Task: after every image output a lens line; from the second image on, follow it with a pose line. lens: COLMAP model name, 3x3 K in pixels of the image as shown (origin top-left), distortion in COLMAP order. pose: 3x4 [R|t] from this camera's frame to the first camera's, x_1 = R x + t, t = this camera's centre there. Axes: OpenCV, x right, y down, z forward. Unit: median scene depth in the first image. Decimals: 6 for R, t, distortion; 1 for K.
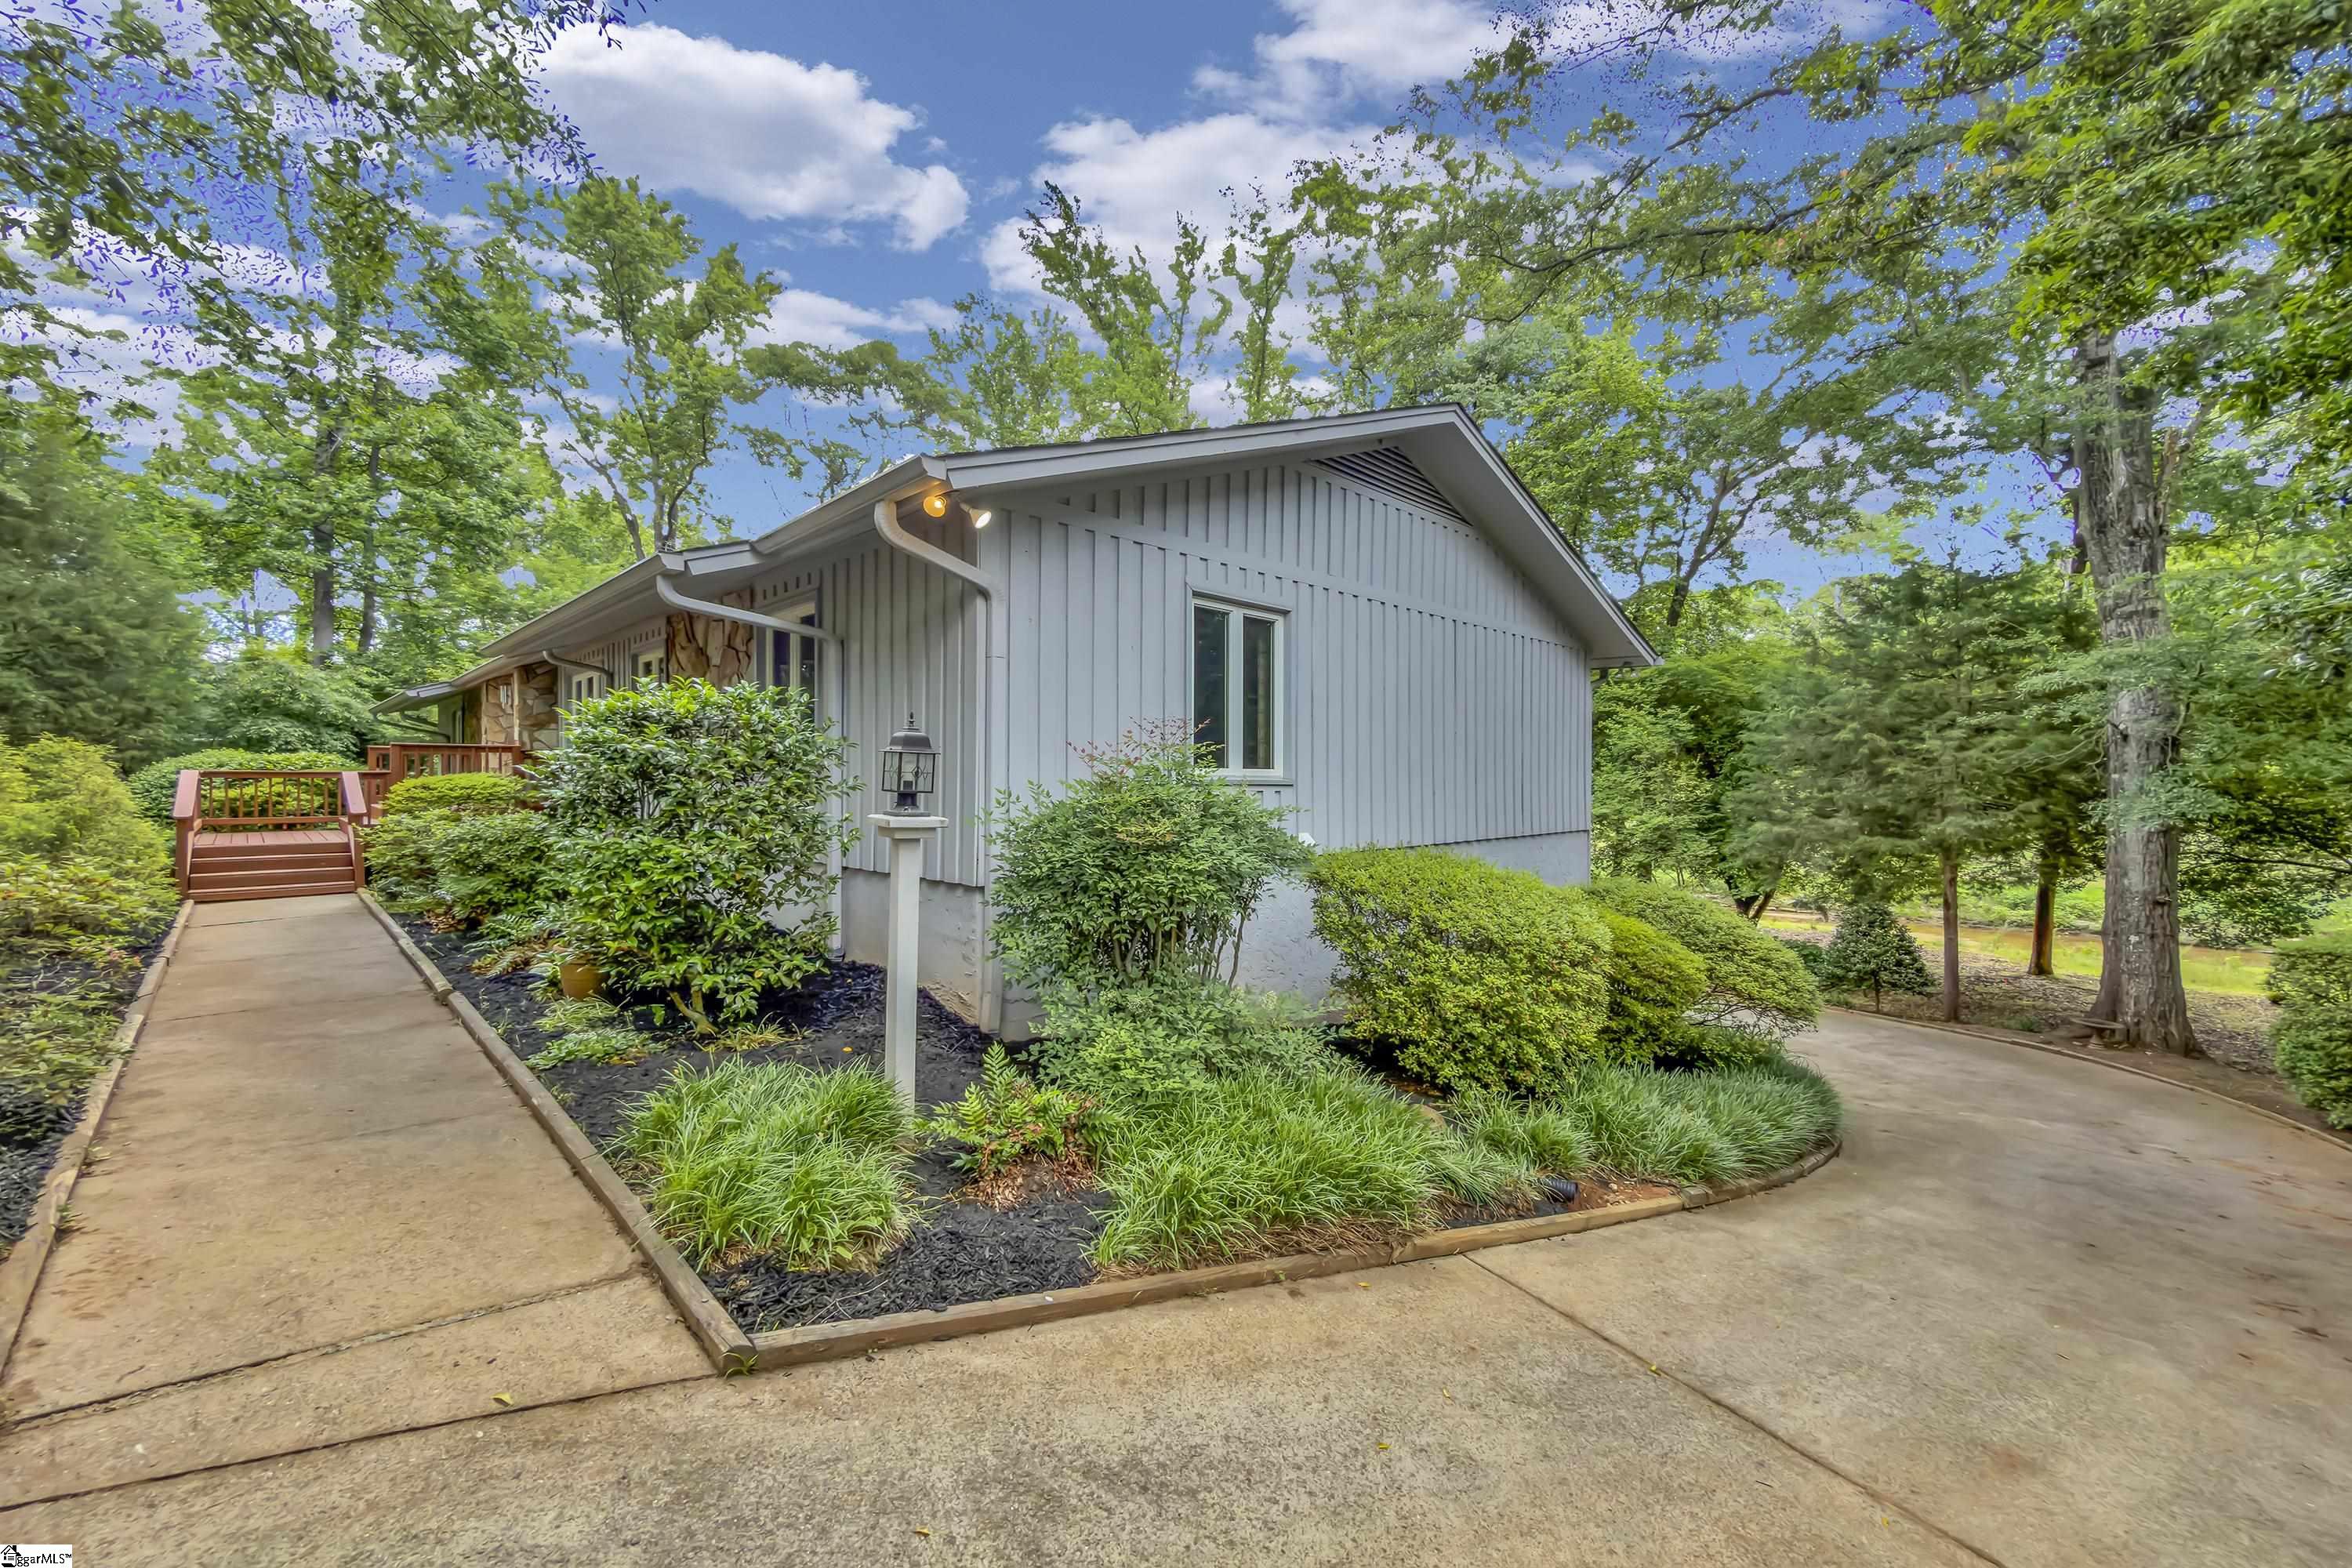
lens RADIAL K [[943.5, 0, 1179.6], [0, 943.5, 790.7], [0, 0, 1]] dist [0.001830, 0.000196]
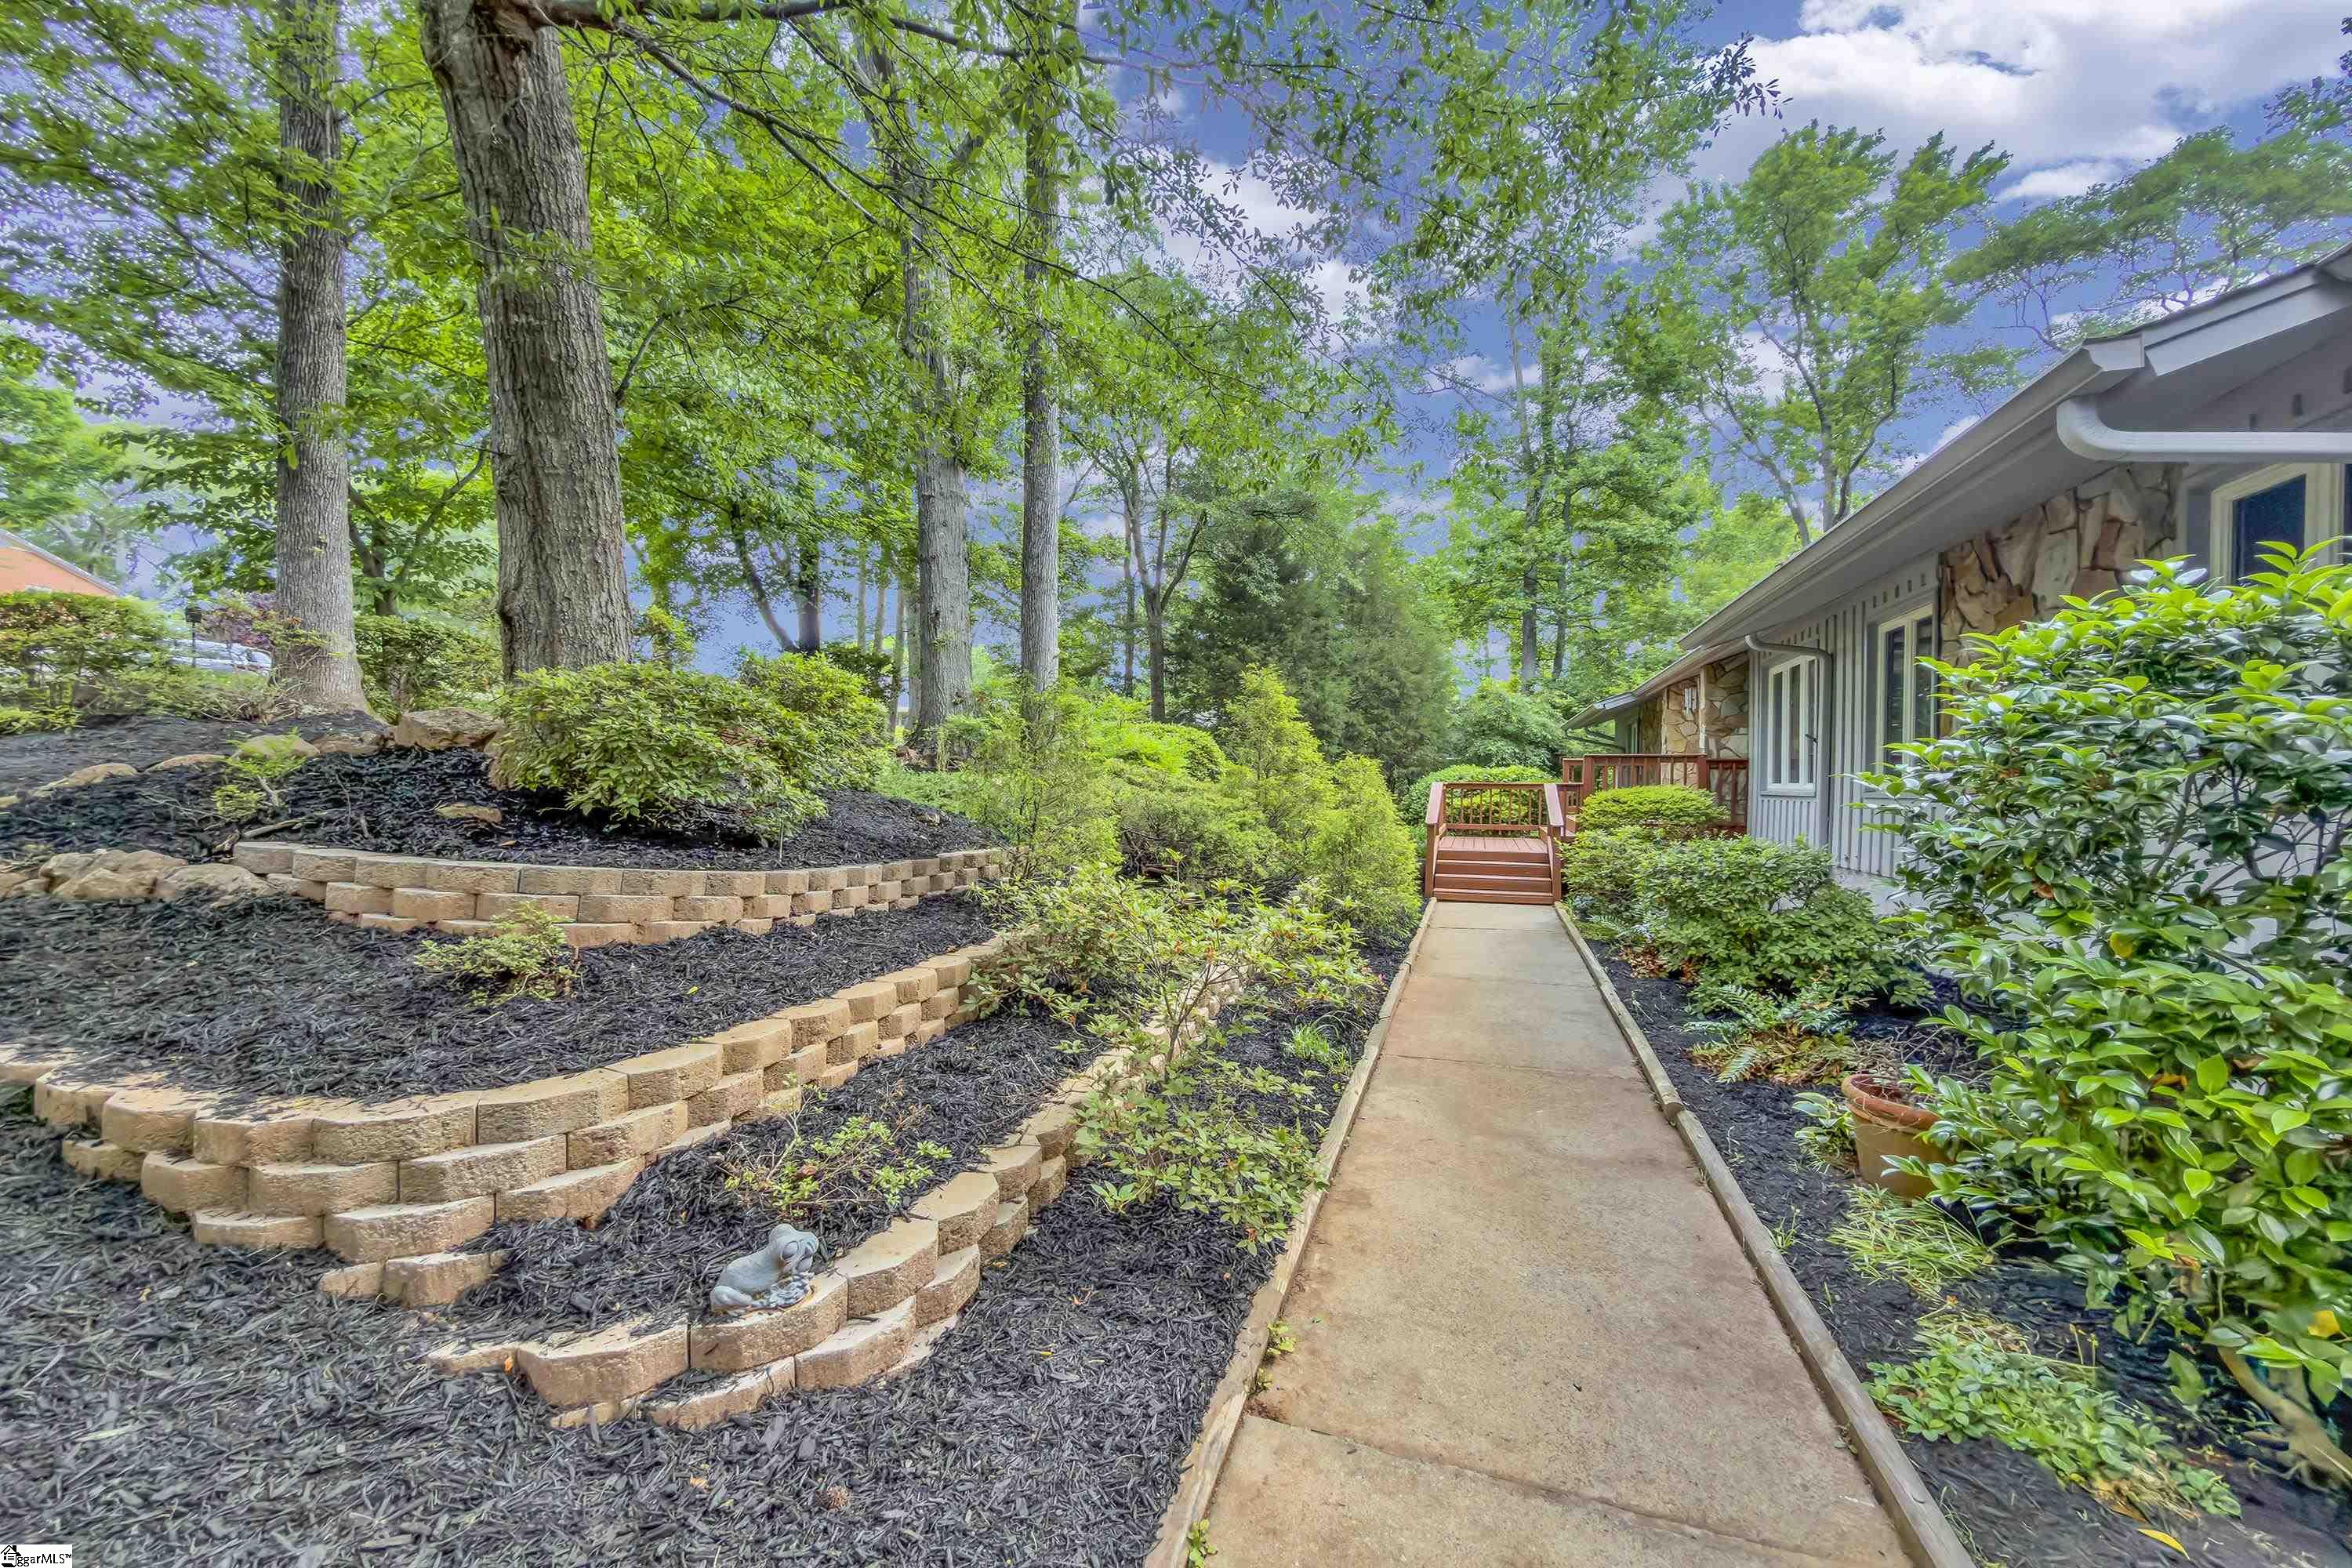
lens RADIAL K [[943.5, 0, 1179.6], [0, 943.5, 790.7], [0, 0, 1]] dist [0.001830, 0.000196]
pose [[0.465680, 0.008283, -0.884915, -0.139796], [-0.019343, 0.999813, -0.000821, -0.003374], [0.884742, 0.017499, 0.465752, 0.148155]]
